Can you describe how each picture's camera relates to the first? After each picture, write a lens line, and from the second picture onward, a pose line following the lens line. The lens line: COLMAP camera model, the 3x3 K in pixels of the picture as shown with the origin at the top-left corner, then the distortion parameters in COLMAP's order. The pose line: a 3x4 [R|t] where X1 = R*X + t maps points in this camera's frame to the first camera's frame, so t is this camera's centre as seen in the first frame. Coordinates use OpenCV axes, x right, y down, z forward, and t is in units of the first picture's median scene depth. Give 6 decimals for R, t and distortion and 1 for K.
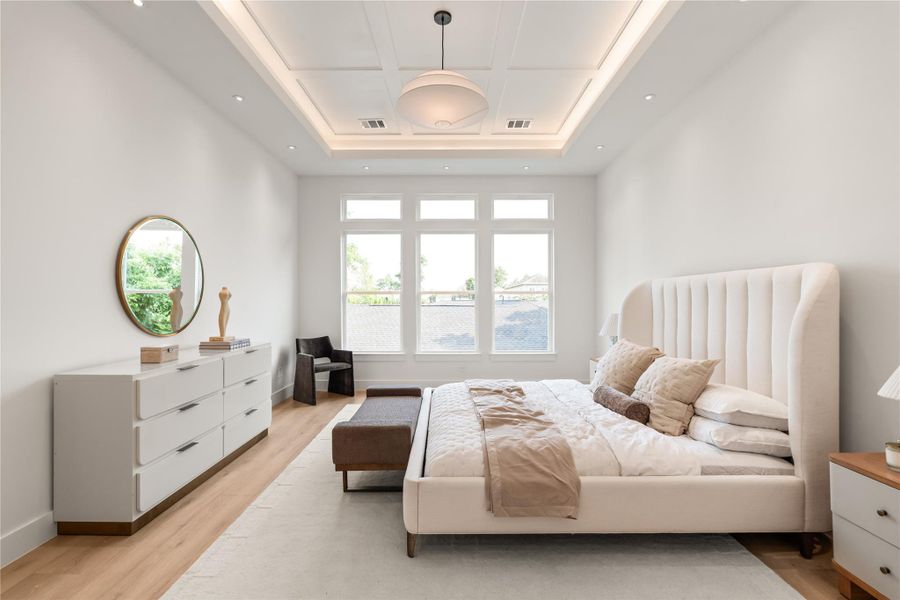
lens RADIAL K [[403.9, 0, 449.8], [0, 403.9, 299.1], [0, 0, 1]] dist [-0.003555, 0.000719]
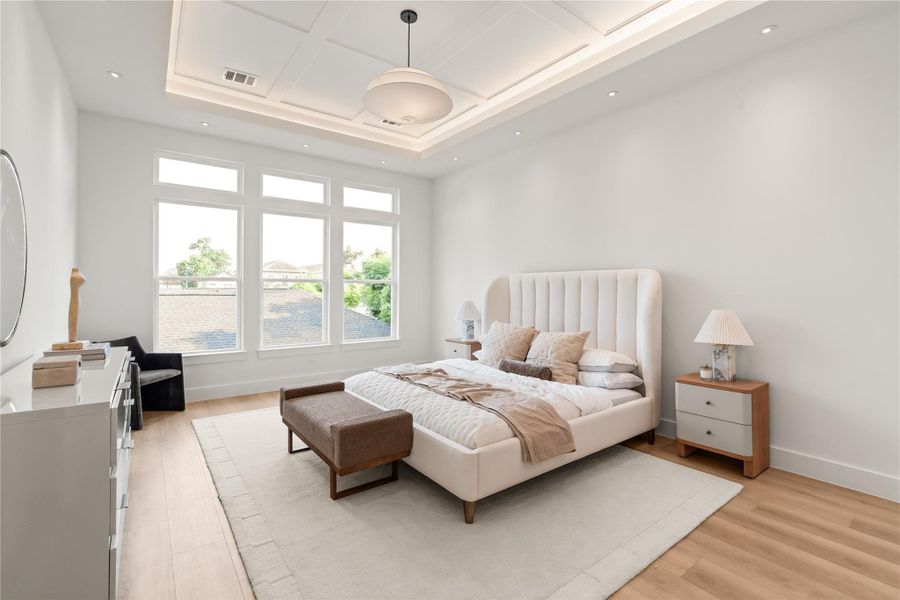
lens RADIAL K [[410.6, 0, 450.6], [0, 410.6, 287.3], [0, 0, 1]] dist [-0.004367, -0.000169]
pose [[0.800133, 0.007975, 0.599769, -0.557509], [-0.007550, 0.999966, -0.003224, -0.000998], [-0.599775, -0.001949, 0.800167, 0.092631]]
